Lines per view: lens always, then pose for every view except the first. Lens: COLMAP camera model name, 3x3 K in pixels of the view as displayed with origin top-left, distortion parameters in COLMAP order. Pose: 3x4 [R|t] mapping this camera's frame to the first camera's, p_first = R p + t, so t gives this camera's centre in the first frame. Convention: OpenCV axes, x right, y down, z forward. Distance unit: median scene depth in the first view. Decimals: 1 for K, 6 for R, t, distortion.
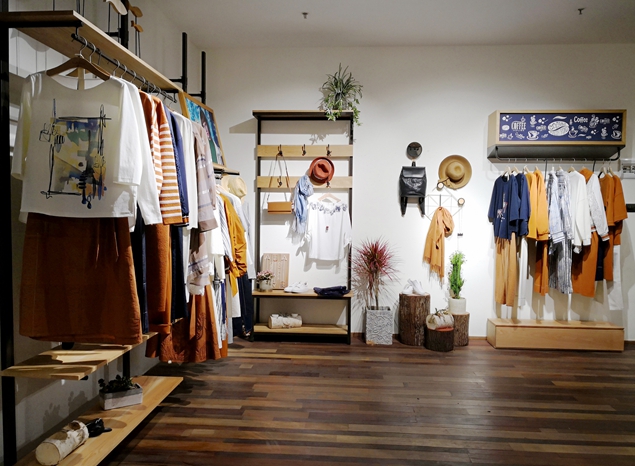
lens RADIAL K [[510.9, 0, 317.5], [0, 510.9, 233.0], [0, 0, 1]] dist [0.004694, 0.001426]
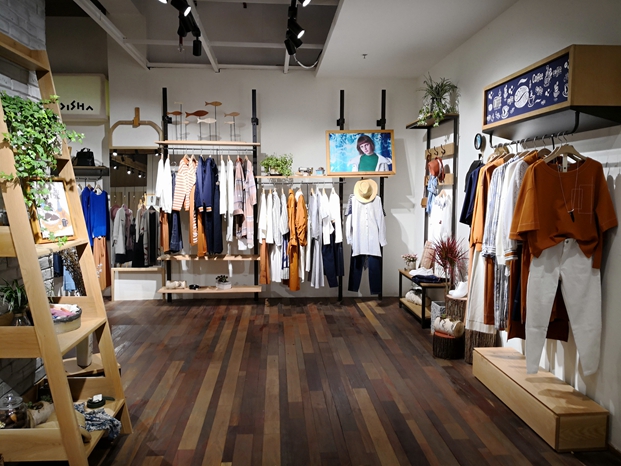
lens RADIAL K [[500.3, 0, 310.5], [0, 500.3, 233.0], [0, 0, 1]] dist [0.003010, -0.001593]
pose [[0.141260, 0.076603, -0.987004, 1.124770], [-0.042904, 0.996539, 0.071202, -0.055023], [0.989042, 0.032289, 0.144057, 0.623330]]
